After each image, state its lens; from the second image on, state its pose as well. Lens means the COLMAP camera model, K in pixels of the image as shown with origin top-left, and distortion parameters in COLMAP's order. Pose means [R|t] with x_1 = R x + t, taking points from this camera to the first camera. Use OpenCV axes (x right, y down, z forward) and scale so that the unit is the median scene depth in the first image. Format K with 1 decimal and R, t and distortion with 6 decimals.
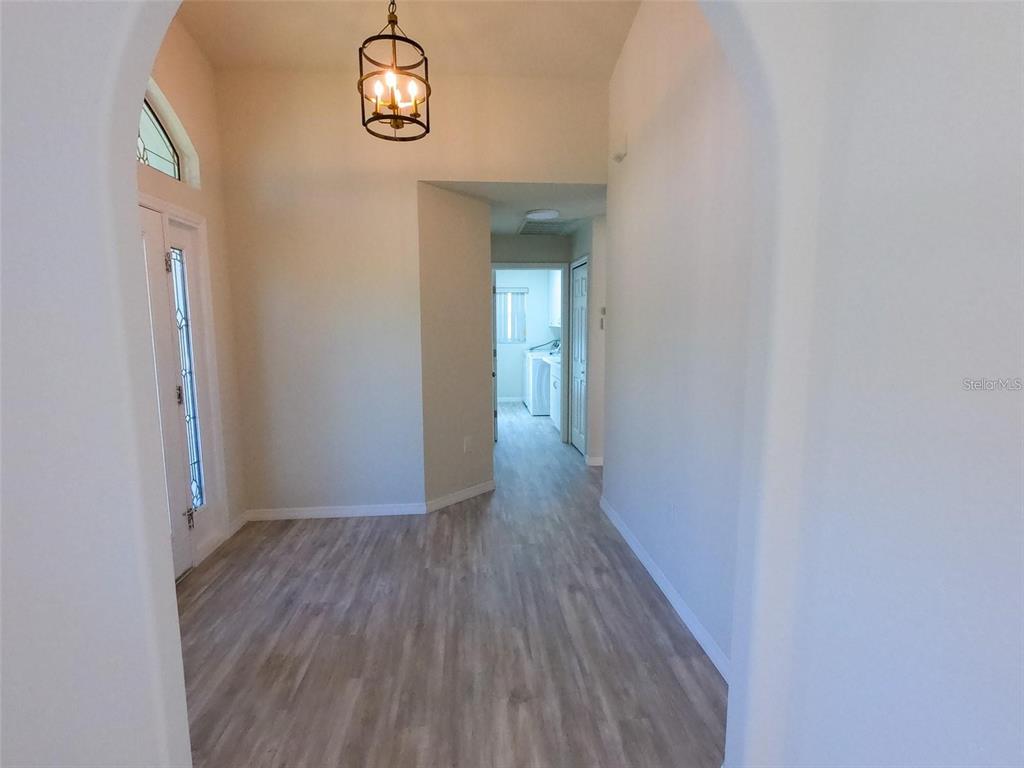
lens RADIAL K [[514.7, 0, 511.3], [0, 514.7, 382.6], [0, 0, 1]] dist [0.005674, 0.000353]
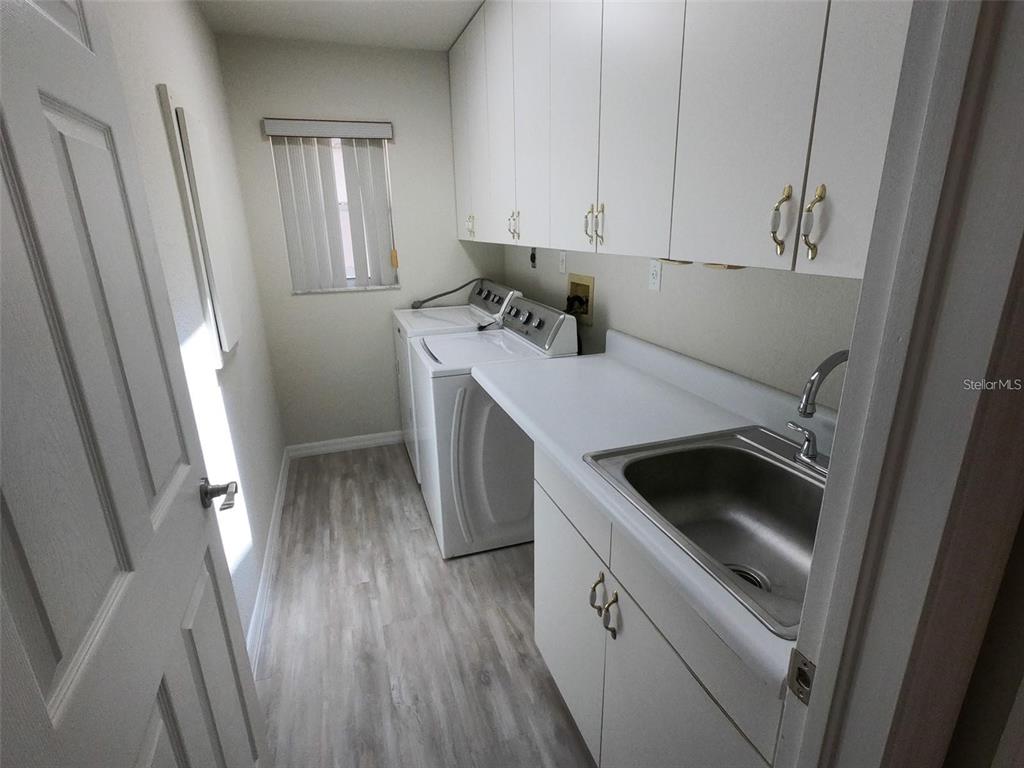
lens RADIAL K [[514.7, 0, 511.0], [0, 514.7, 388.9], [0, 0, 1]] dist [0.005674, 0.000353]
pose [[0.967528, -0.088924, 0.236605, 0.012623], [0.045739, 0.982214, 0.182111, -0.070548], [-0.248591, -0.165375, 0.954387, 0.622941]]
